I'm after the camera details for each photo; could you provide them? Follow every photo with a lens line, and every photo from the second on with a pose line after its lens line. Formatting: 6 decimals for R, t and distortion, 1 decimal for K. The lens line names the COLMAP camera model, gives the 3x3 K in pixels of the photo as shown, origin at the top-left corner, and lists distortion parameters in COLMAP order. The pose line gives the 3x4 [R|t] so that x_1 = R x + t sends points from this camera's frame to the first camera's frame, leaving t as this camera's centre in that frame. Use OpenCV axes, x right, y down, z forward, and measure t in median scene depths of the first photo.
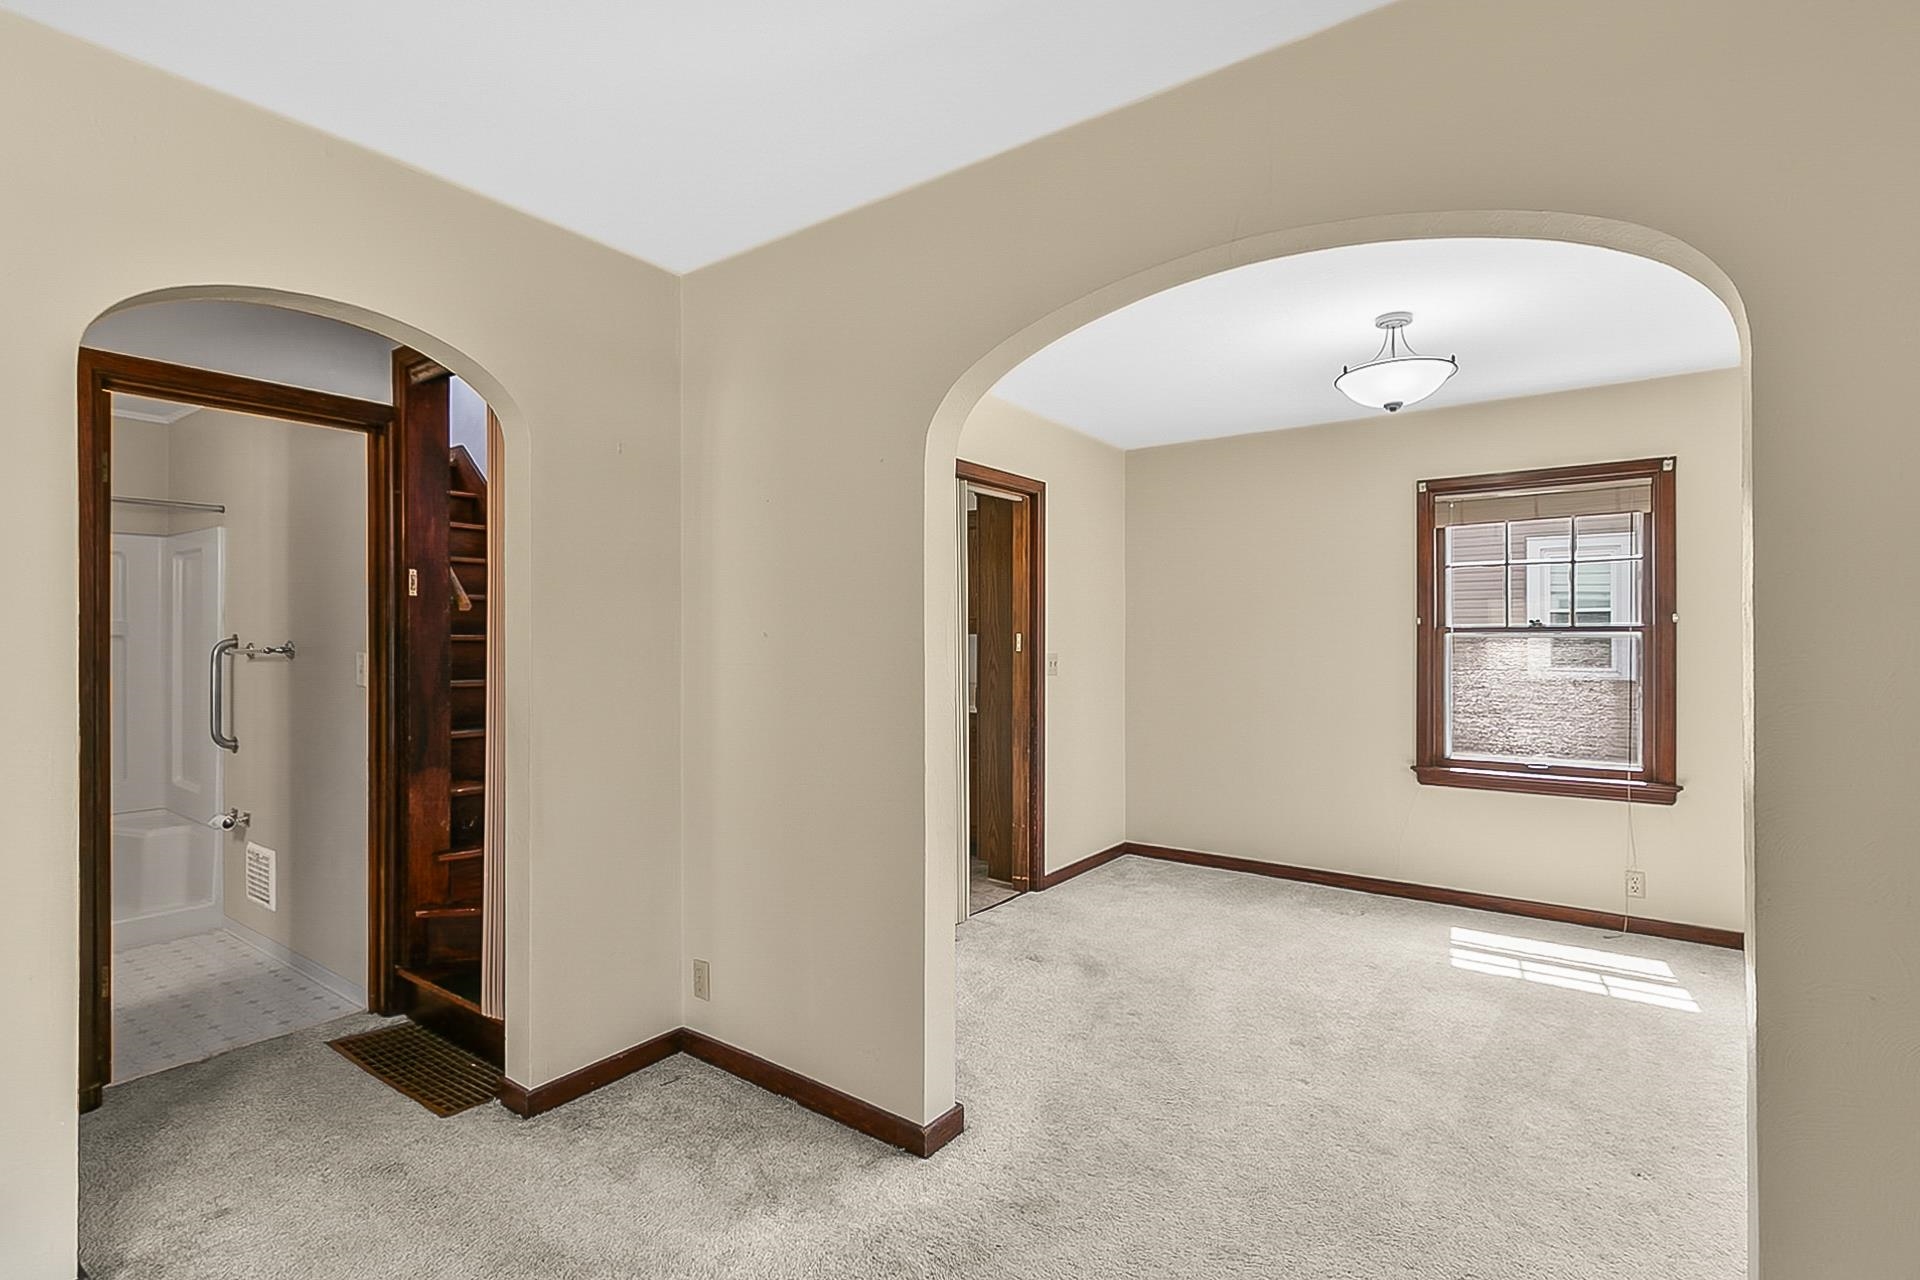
lens RADIAL K [[901.1, 0, 957.9], [0, 901.1, 639.6], [0, 0, 1]] dist [0.004448, 0.000841]
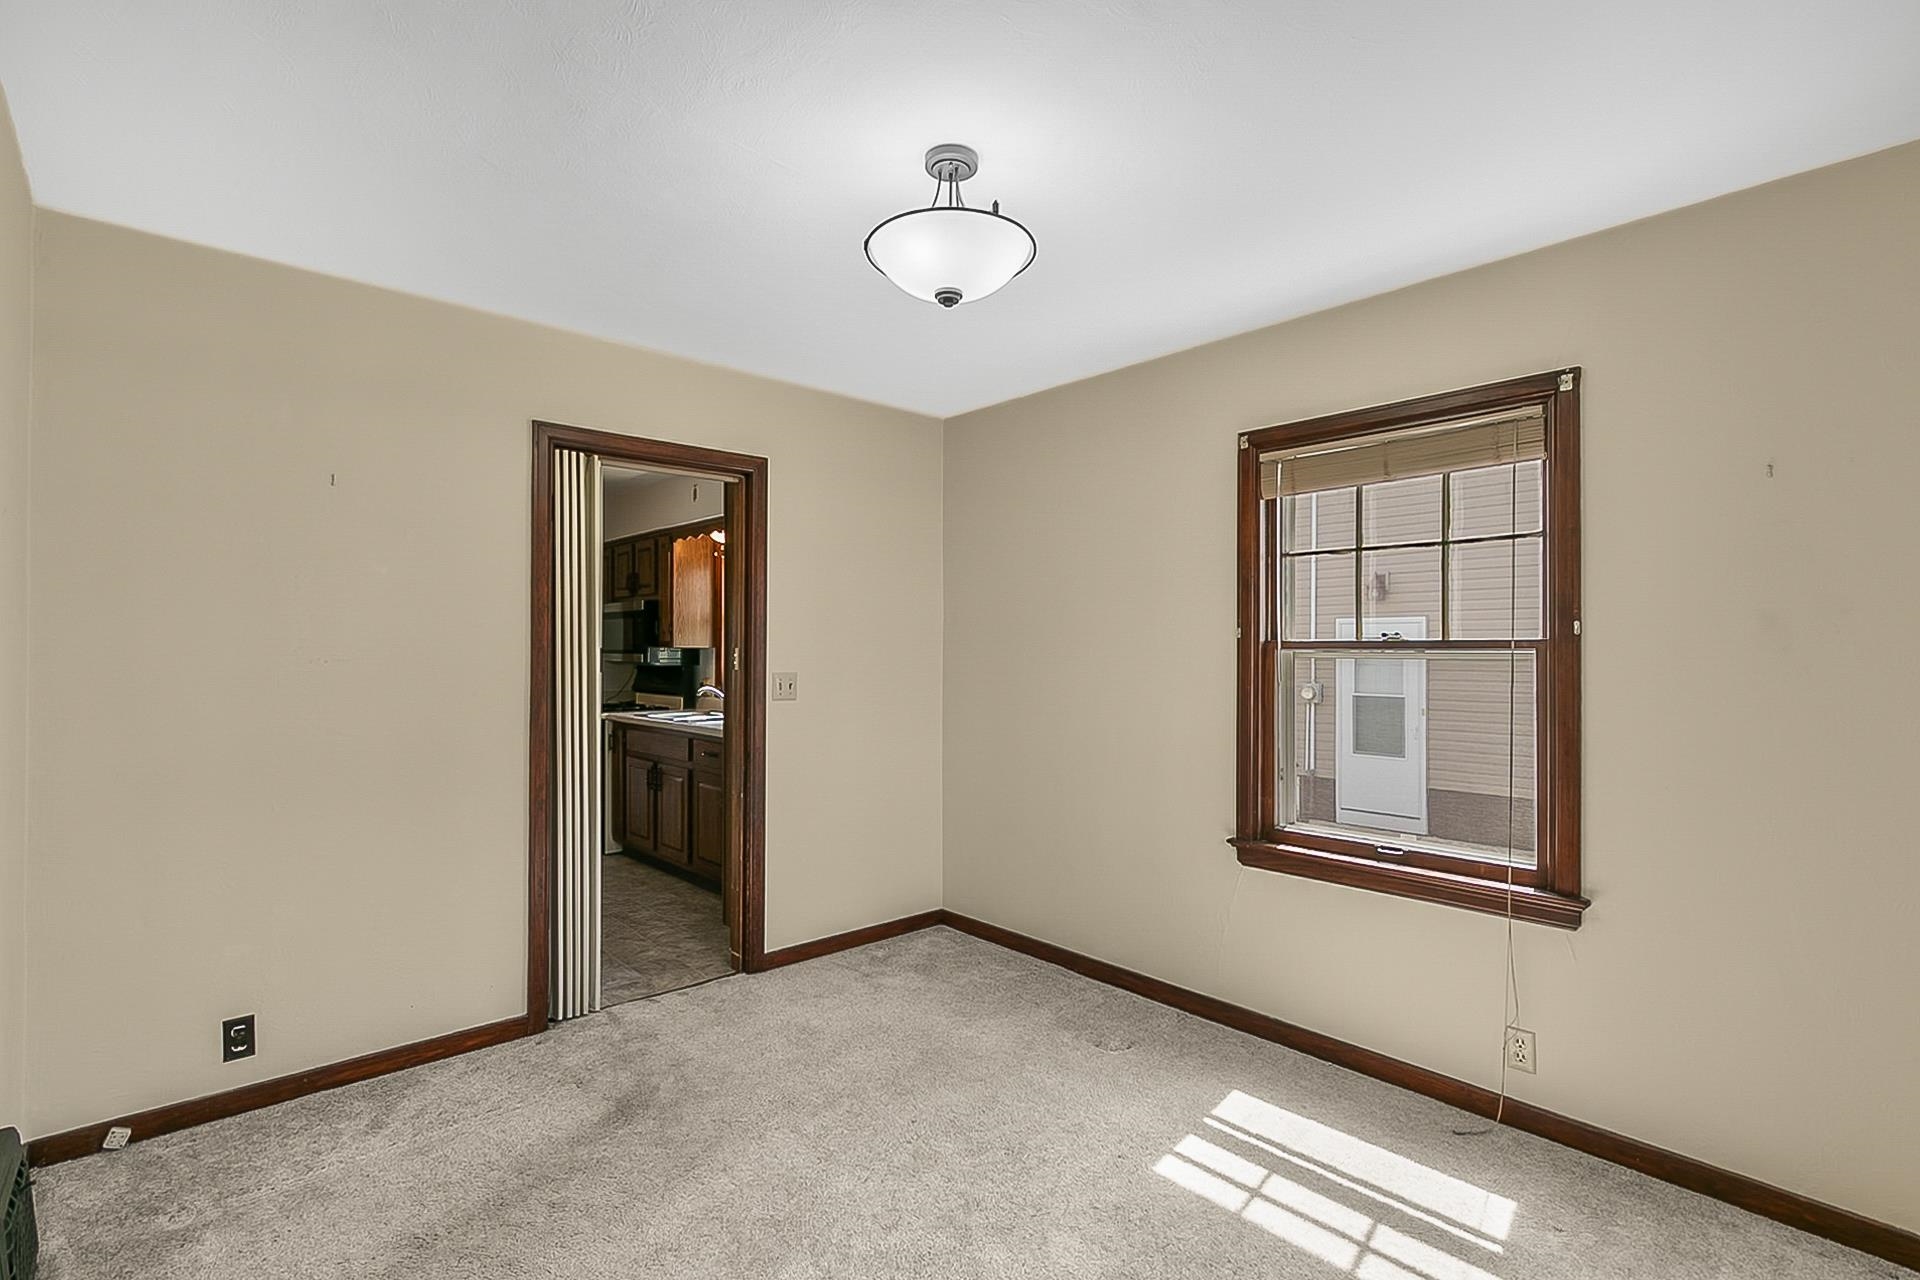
lens RADIAL K [[901.1, 0, 951.1], [0, 901.1, 642.2], [0, 0, 1]] dist [0.004448, 0.000841]
pose [[0.978443, 0.001829, -0.206509, 0.458885], [-0.003501, 0.999964, -0.007733, -0.006868], [0.206487, 0.008289, 0.978414, 0.279791]]
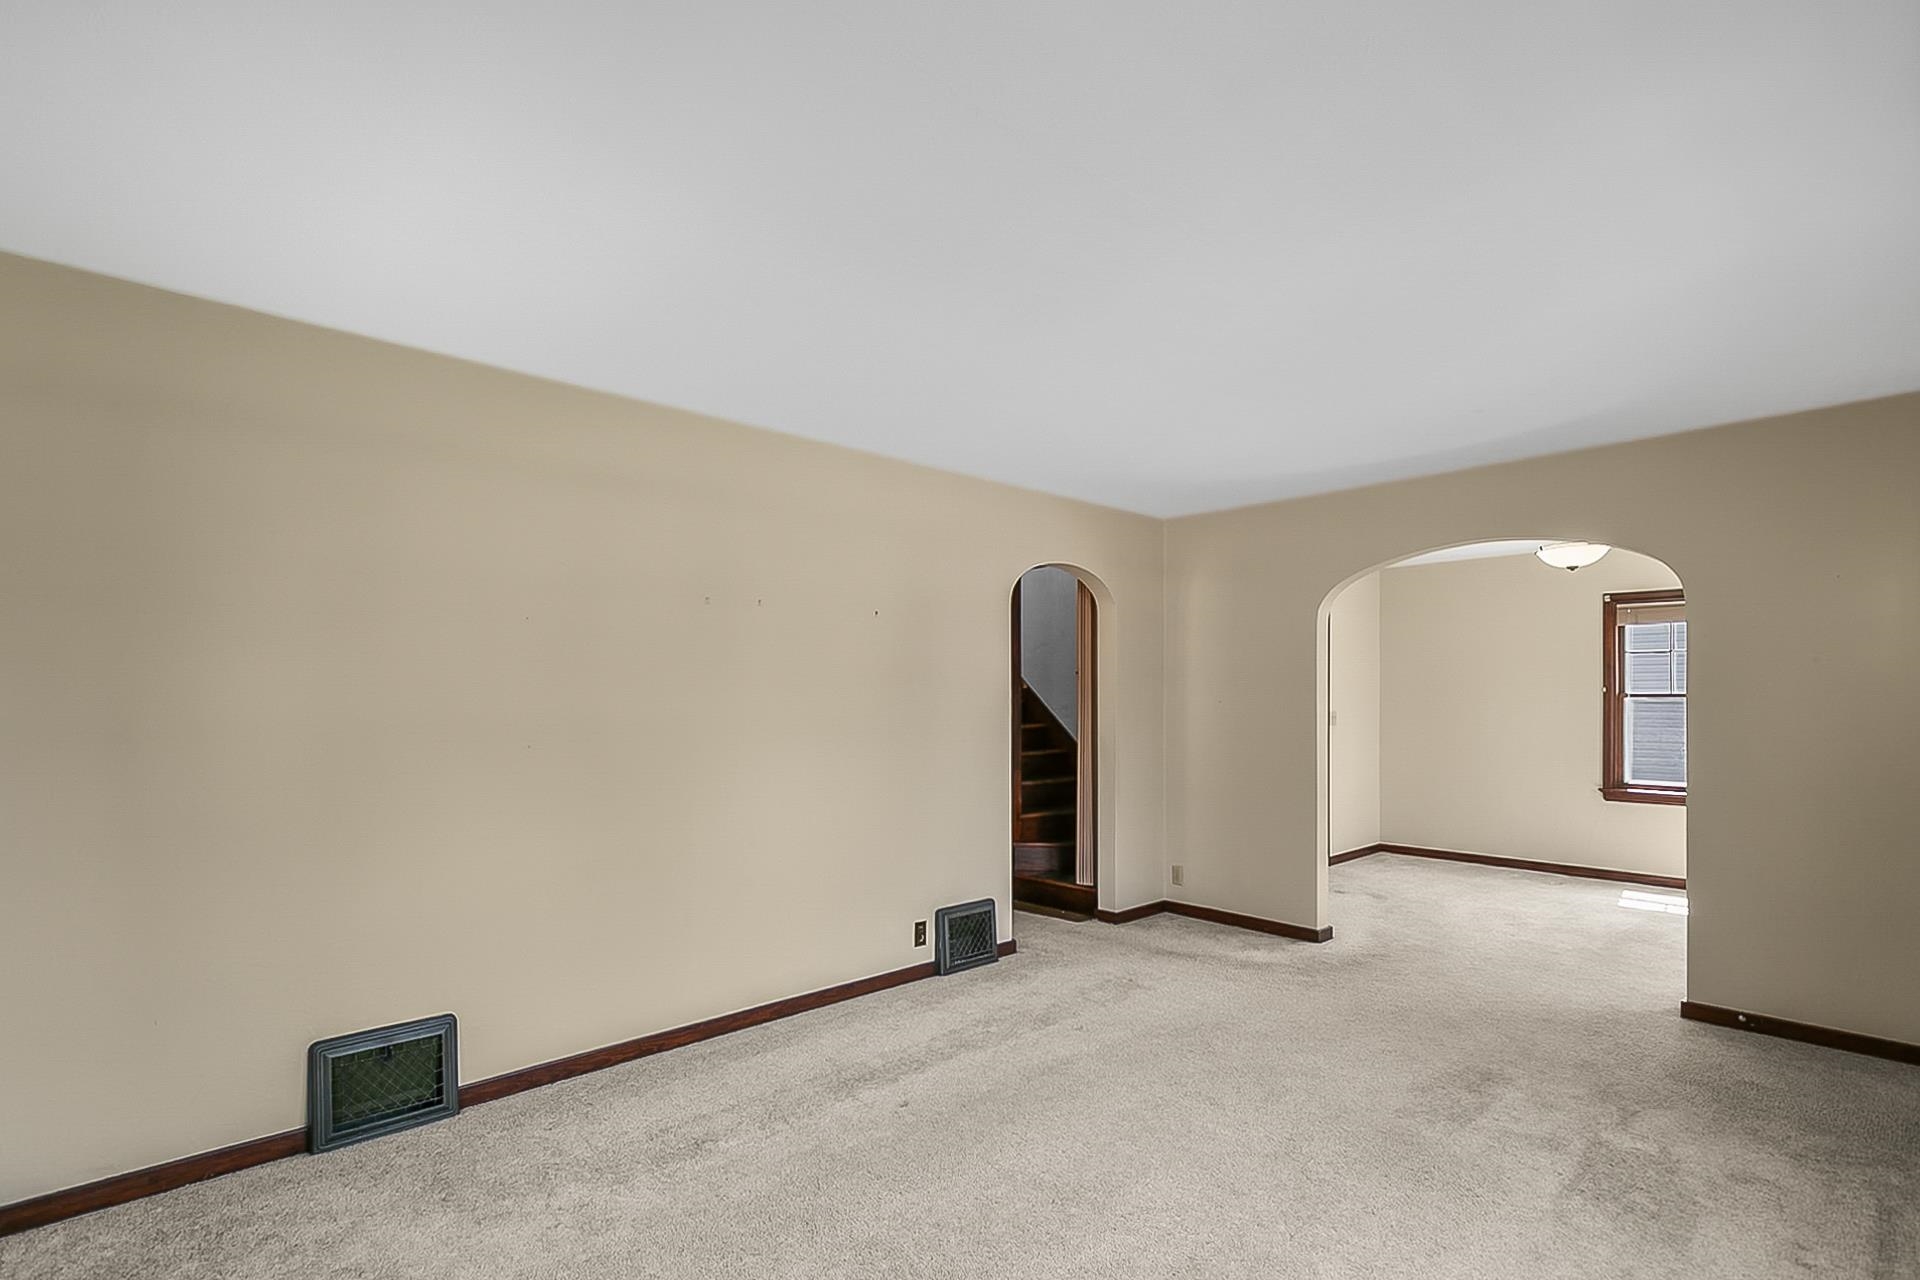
lens RADIAL K [[901.1, 0, 954.9], [0, 901.1, 706.6], [0, 0, 1]] dist [0.004448, 0.000841]
pose [[0.980086, -0.000612, -0.198571, -0.244374], [0.002082, 0.999972, 0.007192, -0.005840], [0.198561, -0.007462, 0.980060, -0.683424]]
